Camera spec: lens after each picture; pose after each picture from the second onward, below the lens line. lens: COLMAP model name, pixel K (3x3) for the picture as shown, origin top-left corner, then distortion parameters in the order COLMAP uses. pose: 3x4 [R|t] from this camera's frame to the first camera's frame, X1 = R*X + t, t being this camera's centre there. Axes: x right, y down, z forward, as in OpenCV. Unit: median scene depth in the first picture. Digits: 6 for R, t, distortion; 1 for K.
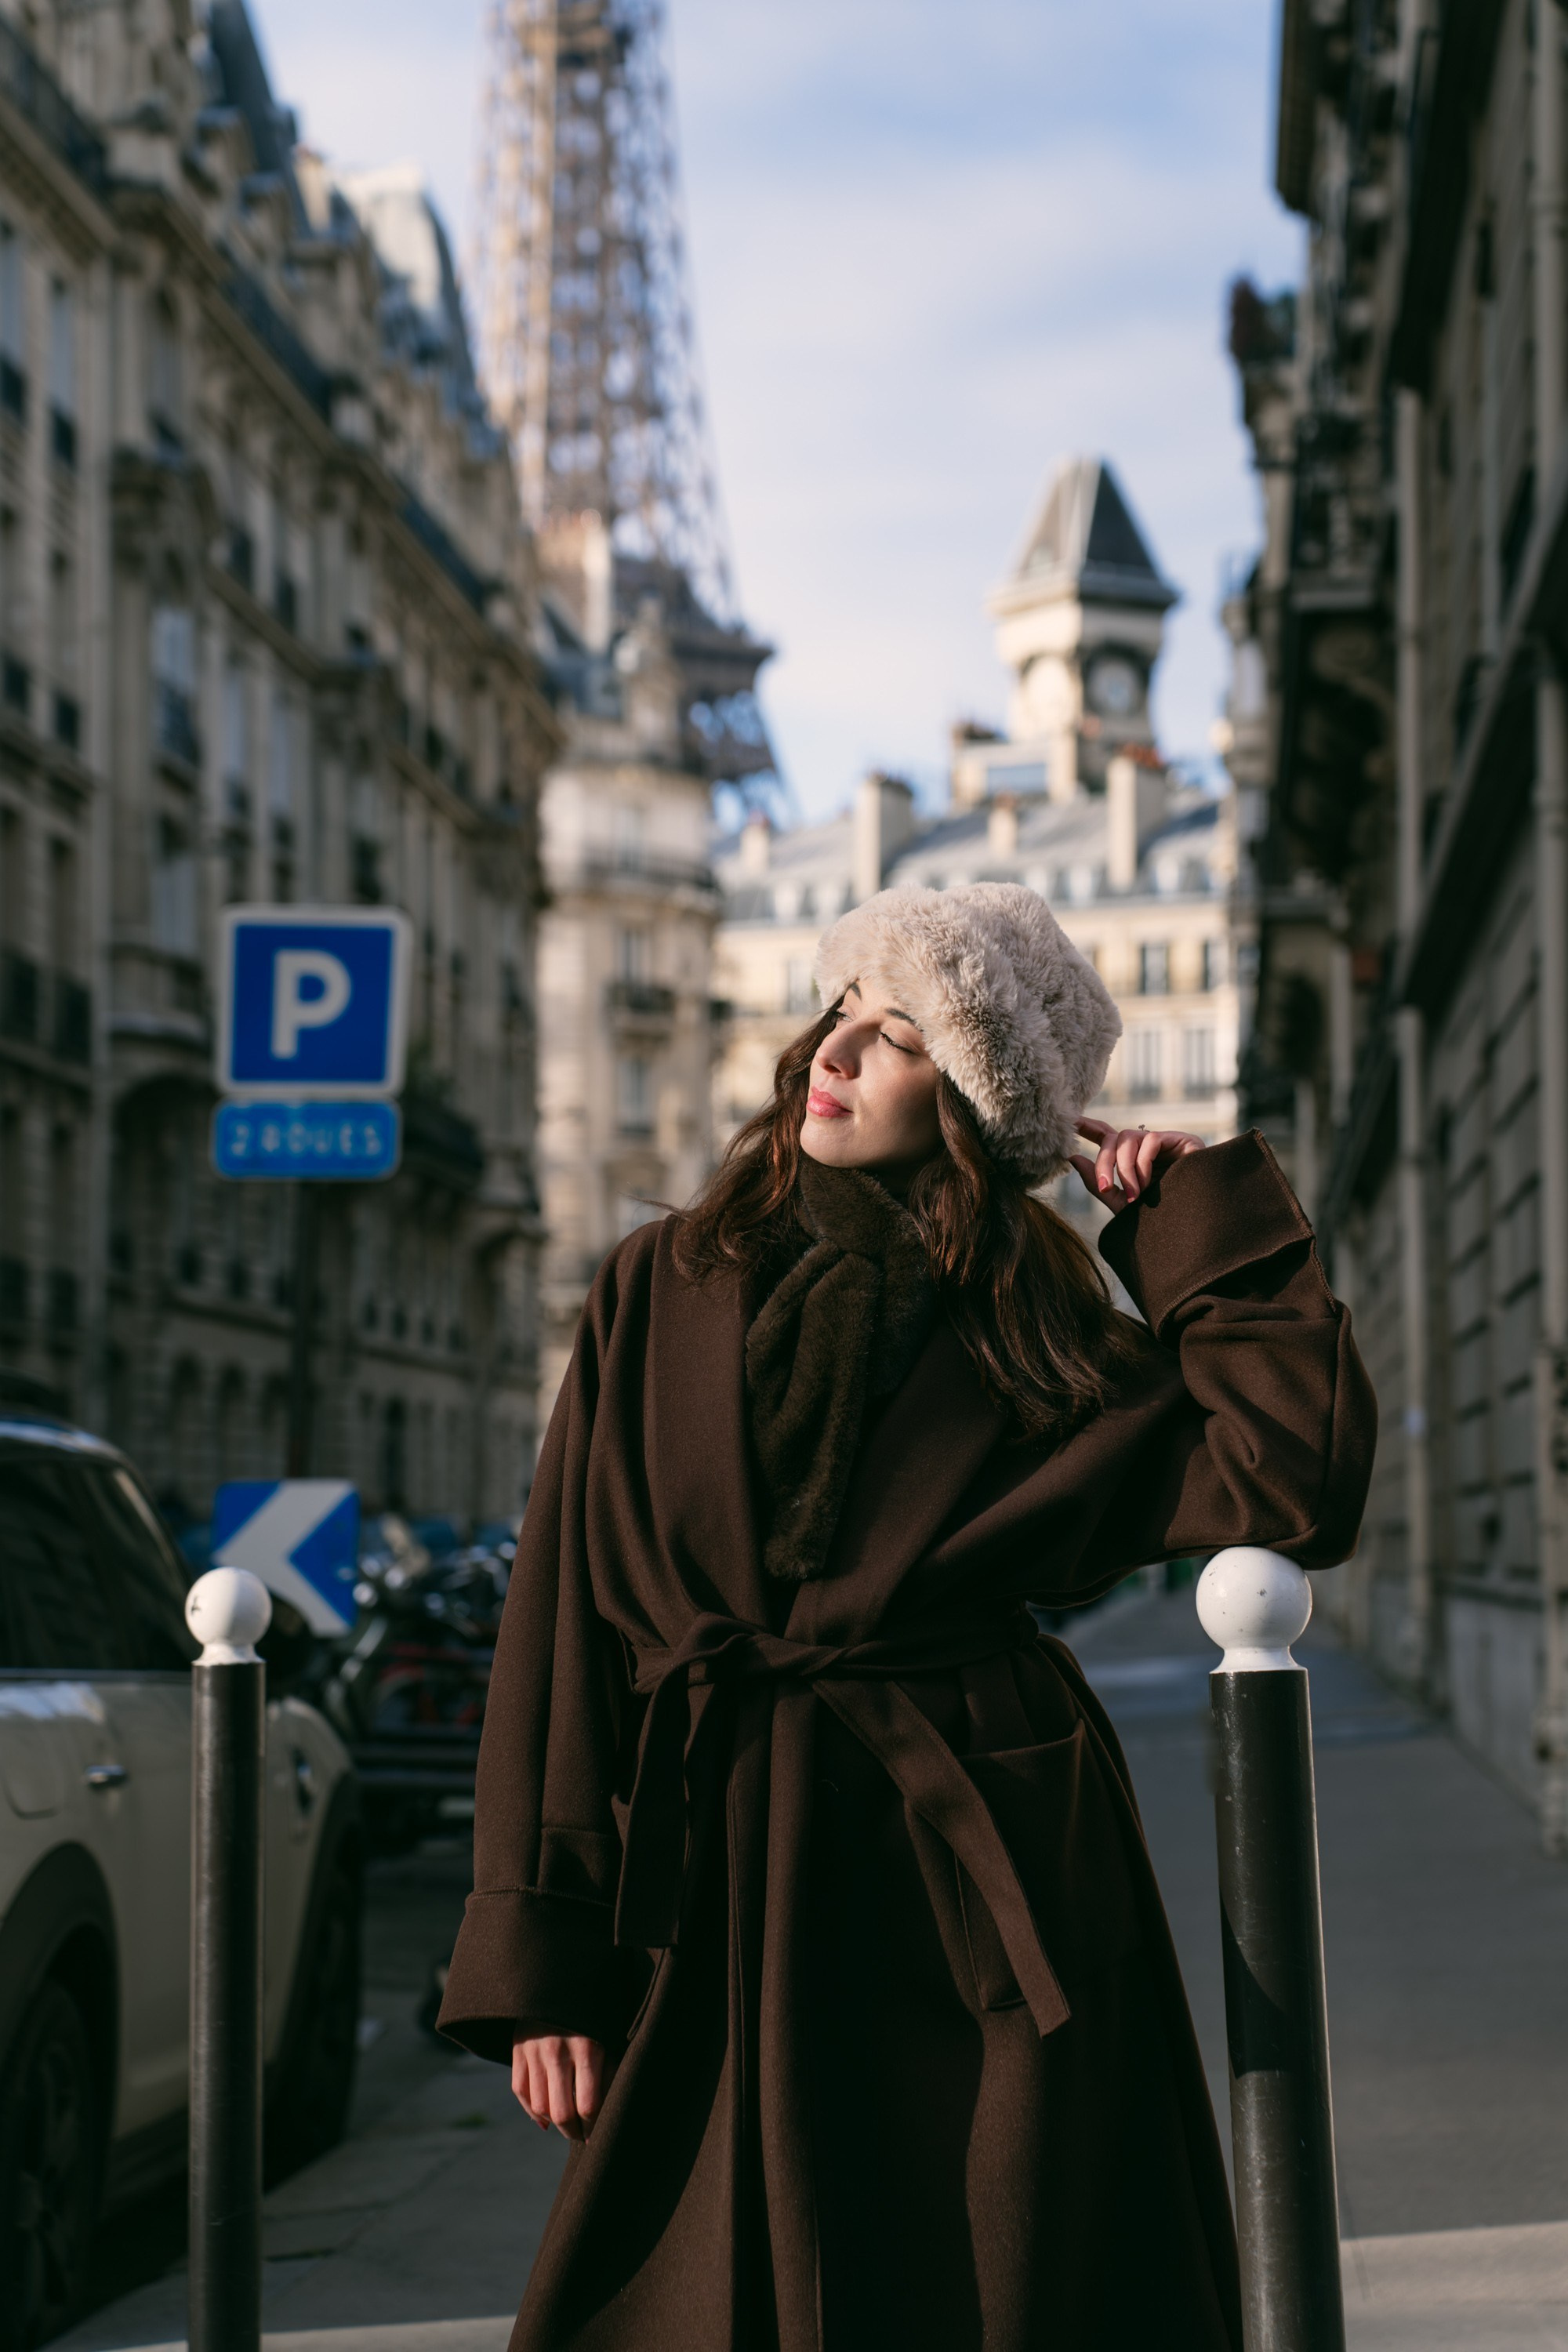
lens RADIAL K [[4853.5, 0, 816.4], [0, 4853.5, 1182.0], [0, 0, 1]] dist [0.307162, -0.179867]
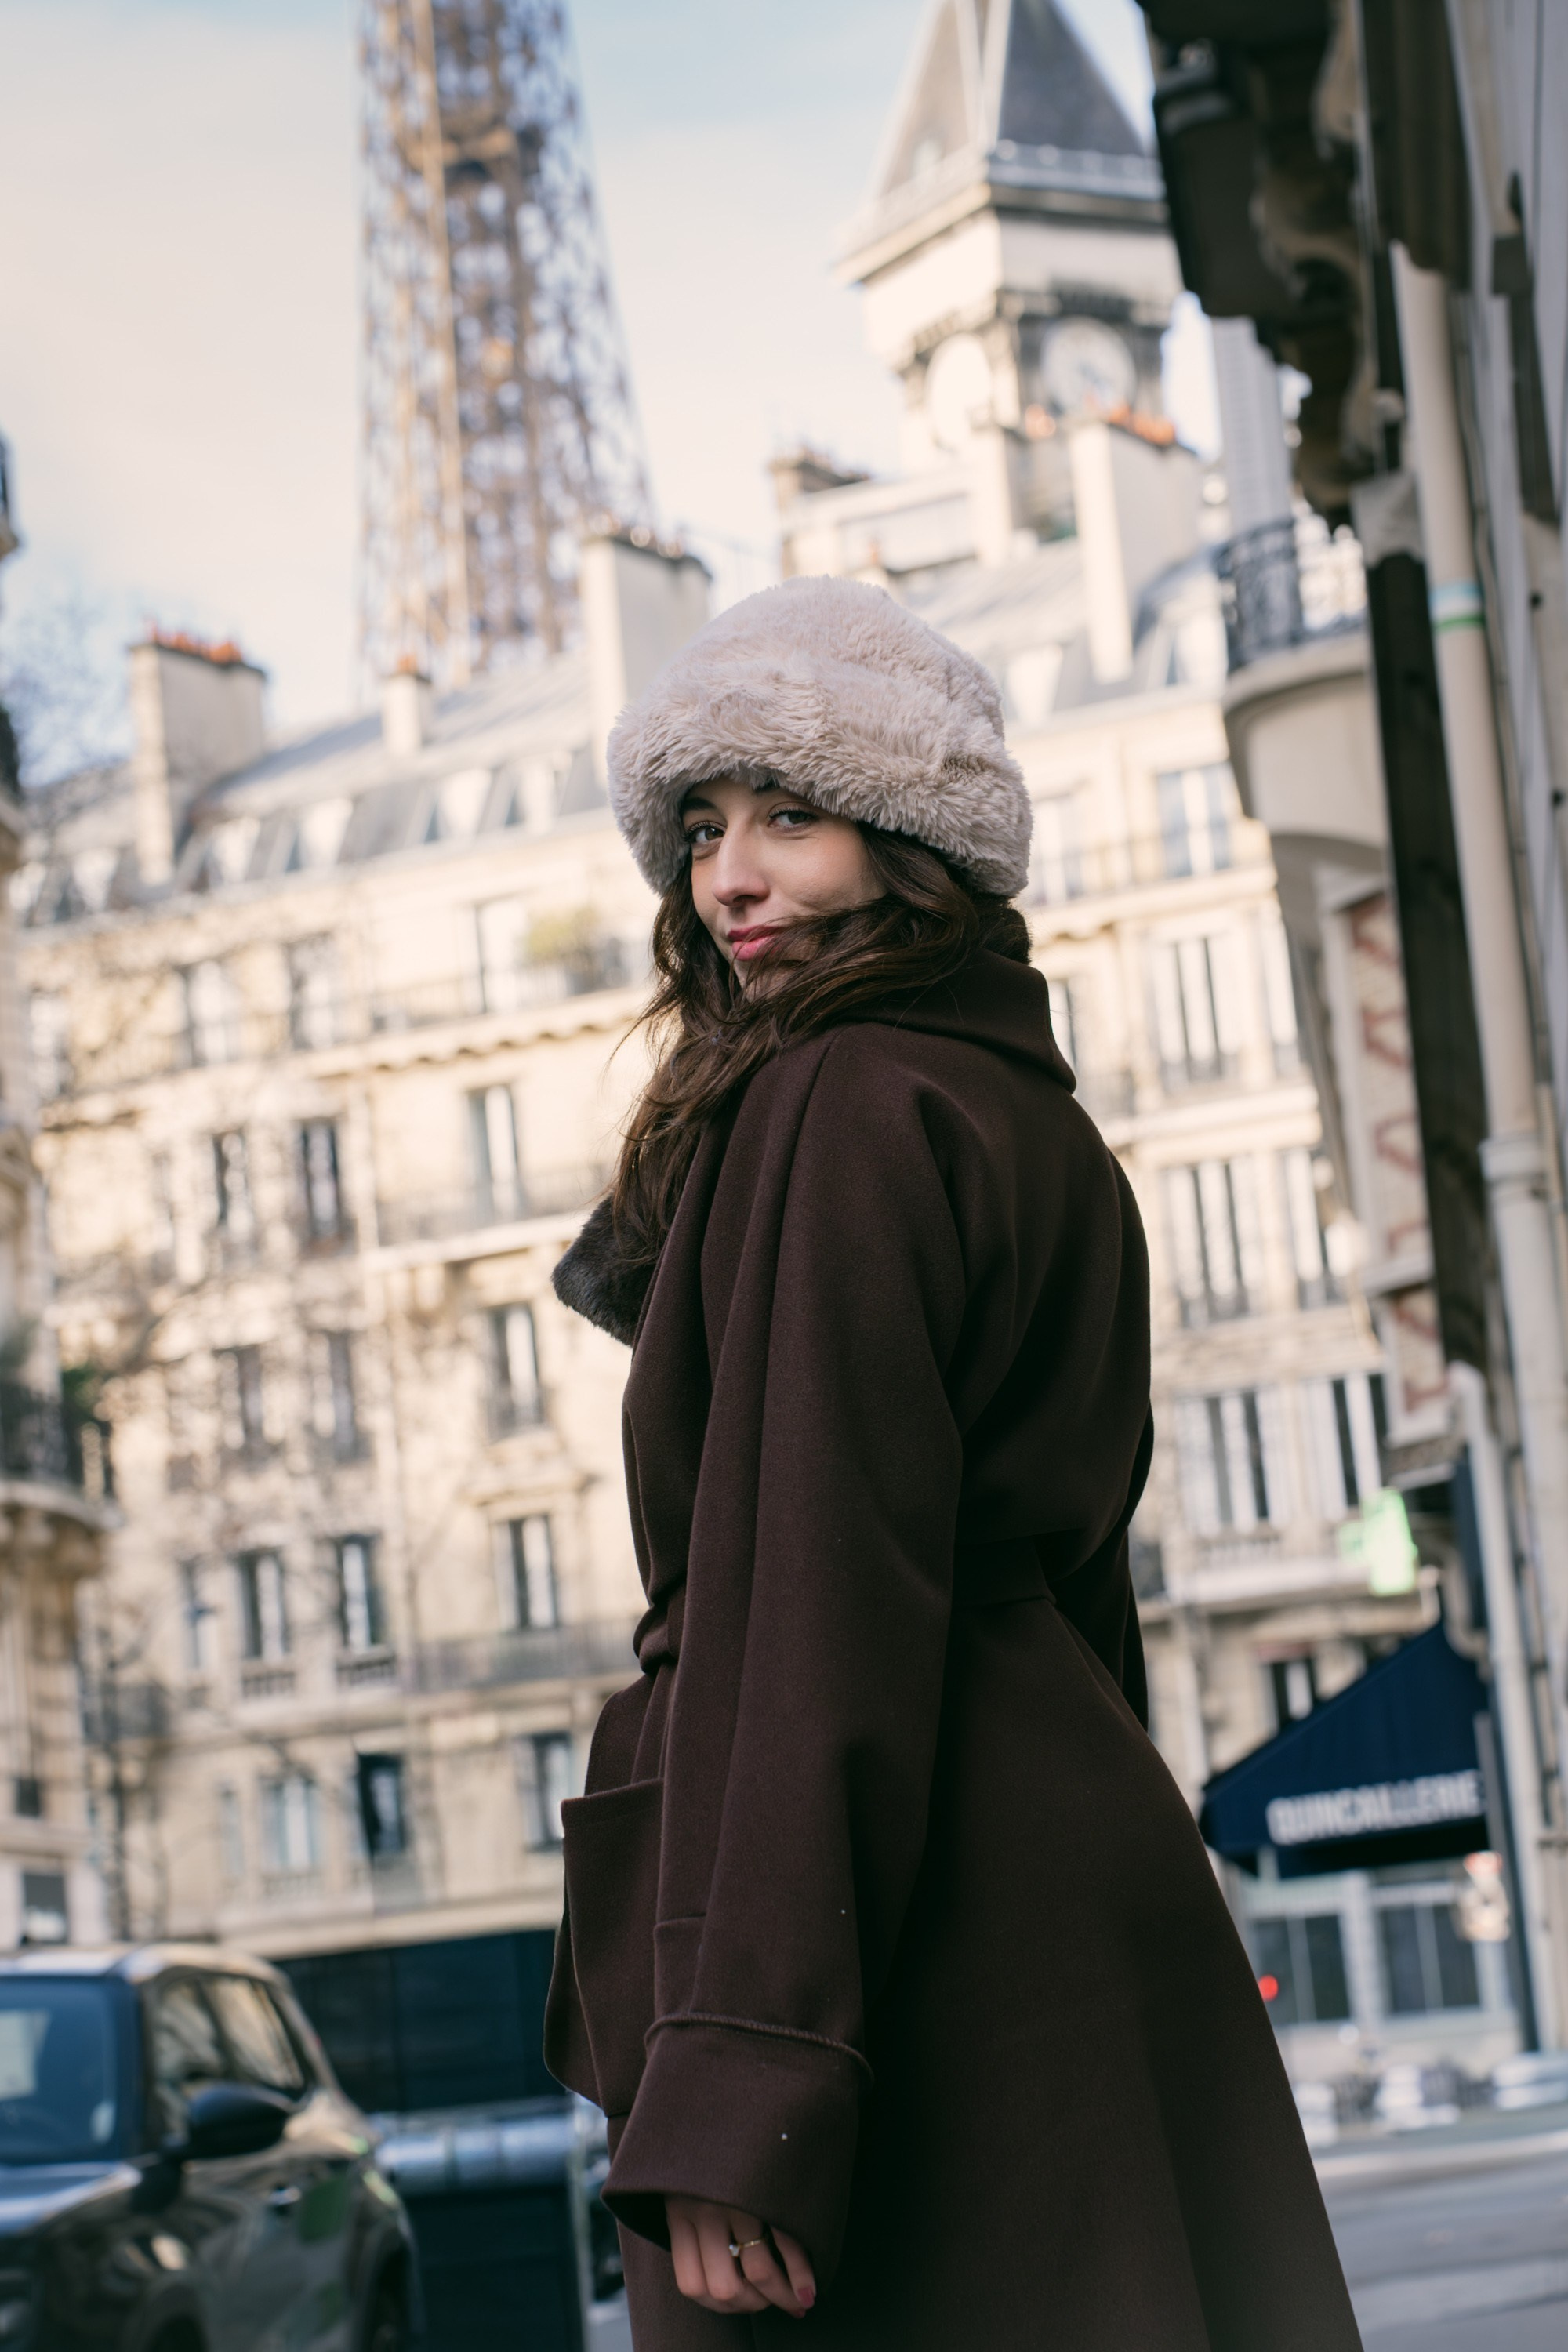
lens RADIAL K [[4853.5, 0, 816.4], [0, 4853.5, 1182.0], [0, 0, 1]] dist [0.307162, -0.179867]
pose [[0.994204, -0.098831, -0.042319, 0.070072], [0.094033, 0.990190, -0.103355, 0.054779], [0.052119, 0.098777, 0.993744, 0.739893]]
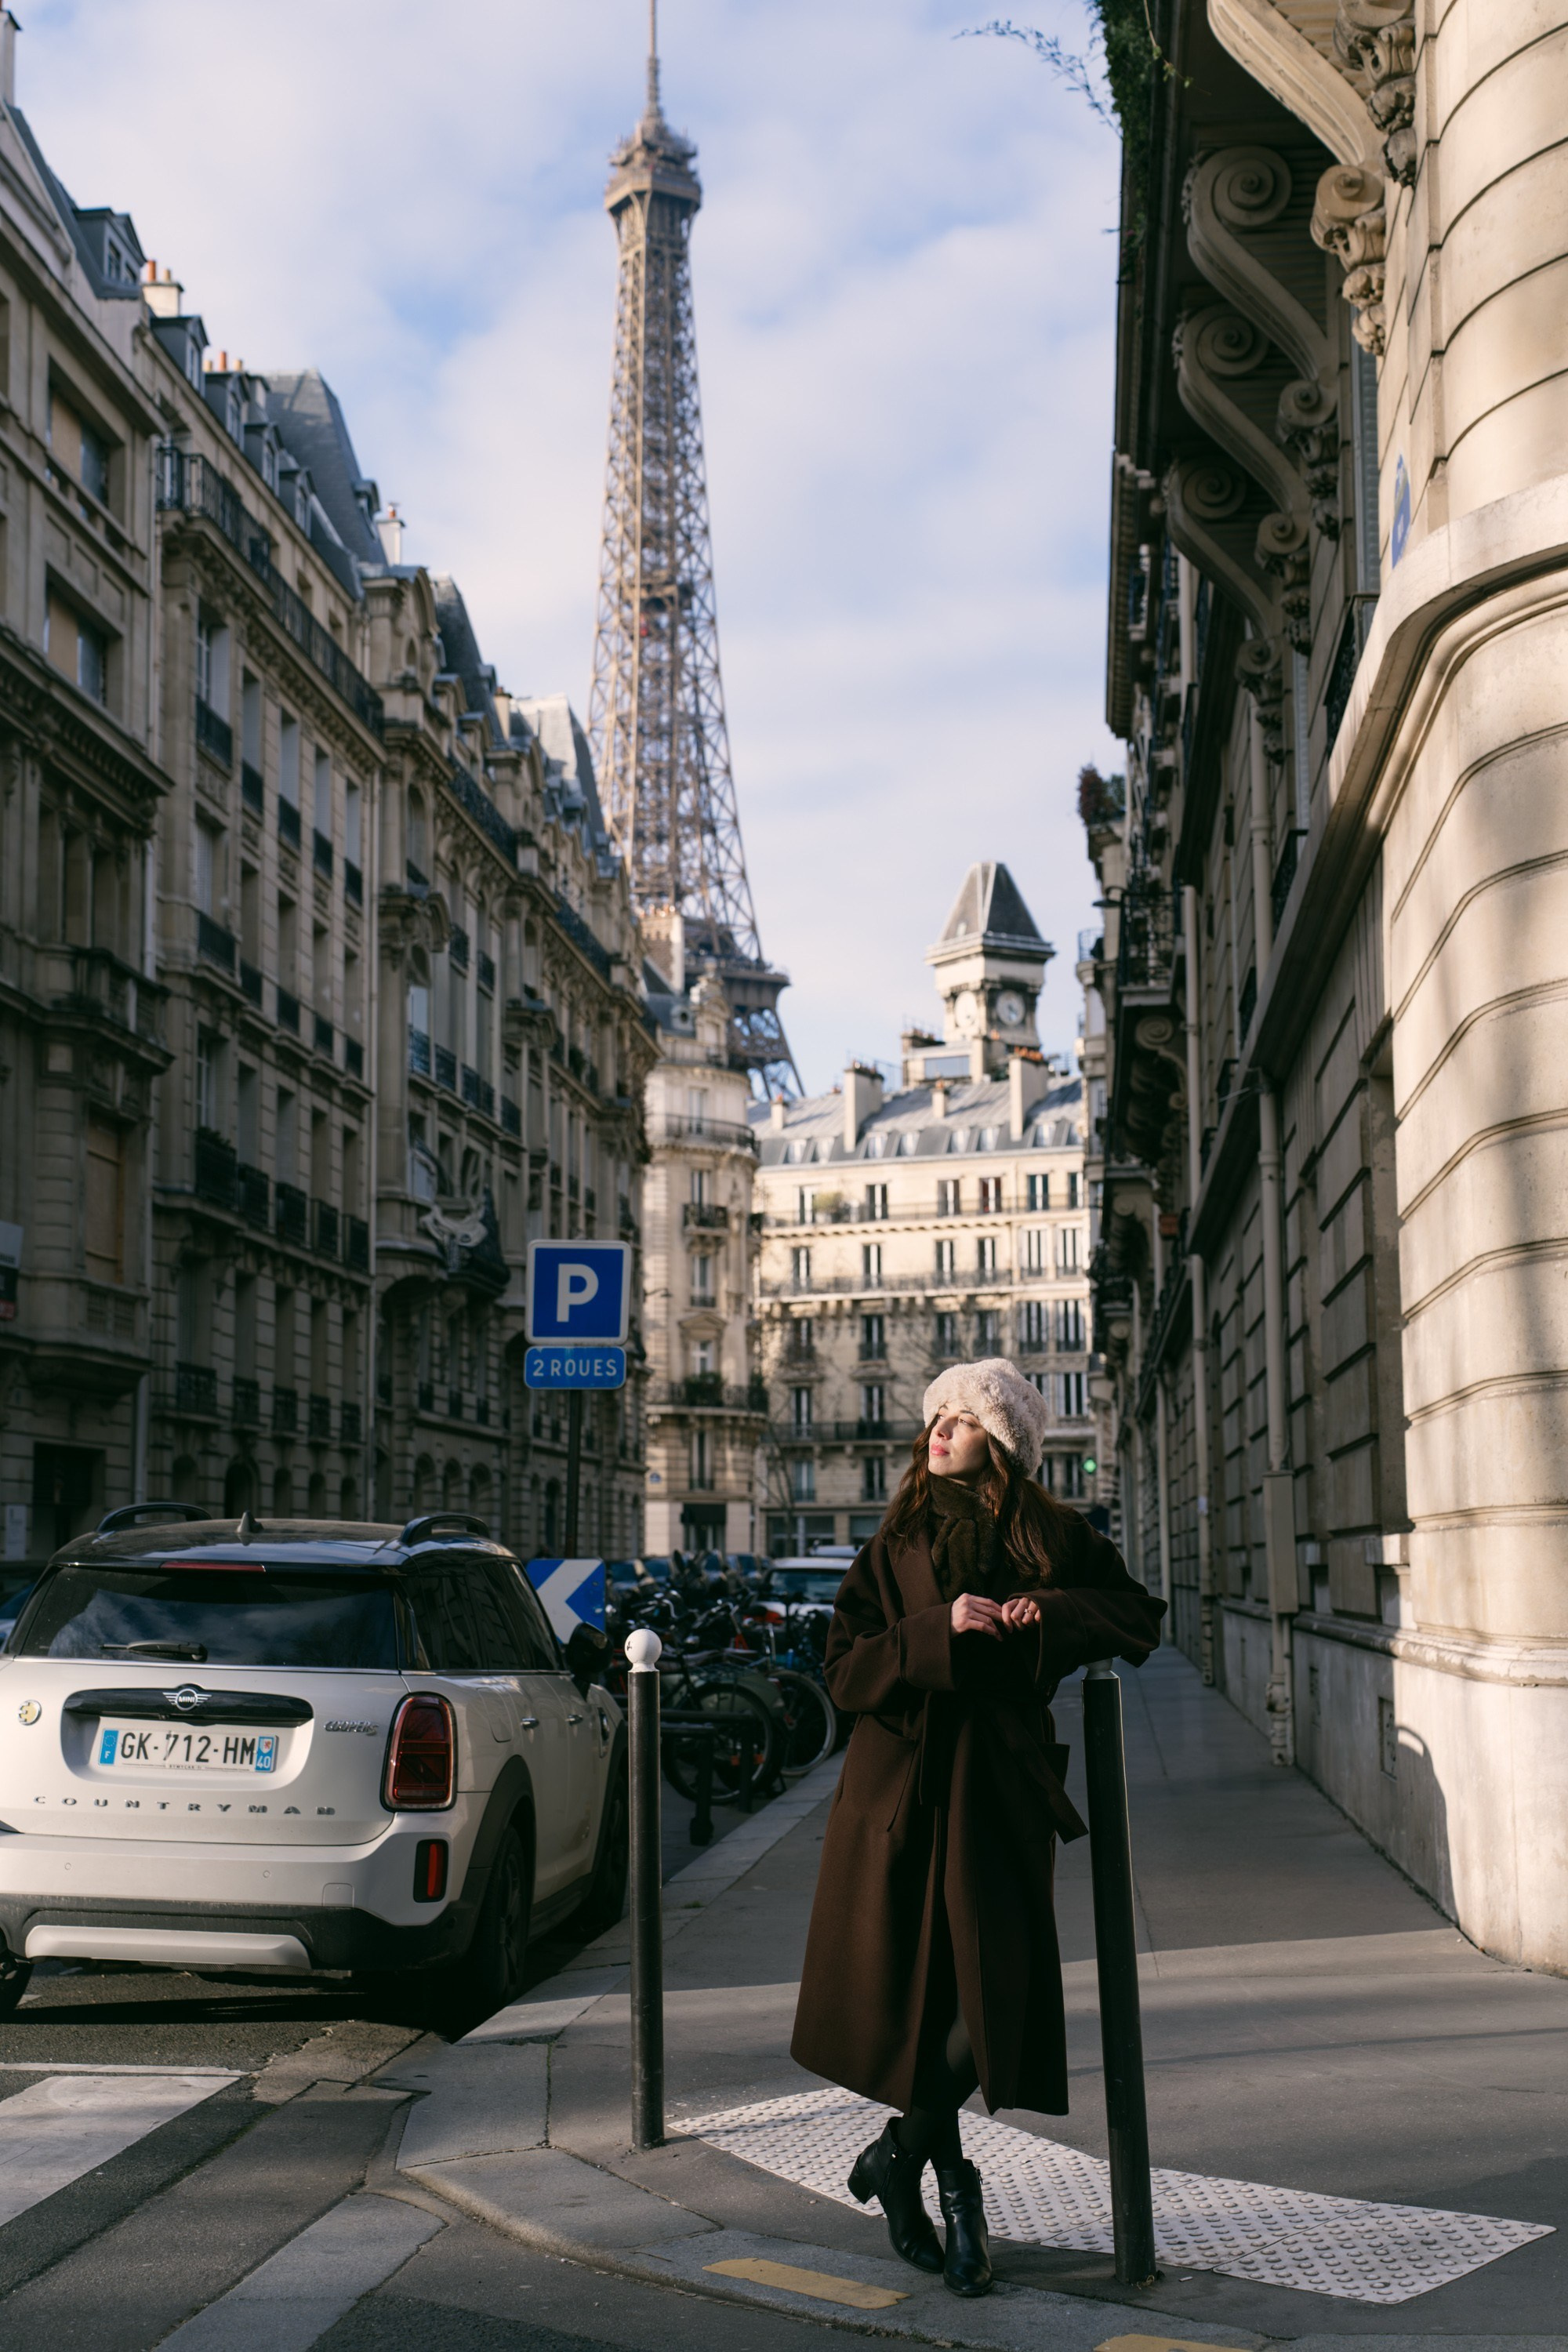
lens RADIAL K [[3234.3, 0, 784.0], [0, 3234.3, 1176.0], [0, 0, 1]] dist [0.107476, -0.007031]
pose [[0.999946, -0.005718, -0.008720, -0.002436], [0.005311, 0.998929, -0.045962, -0.003572], [0.008974, 0.045913, 0.998905, -0.029535]]
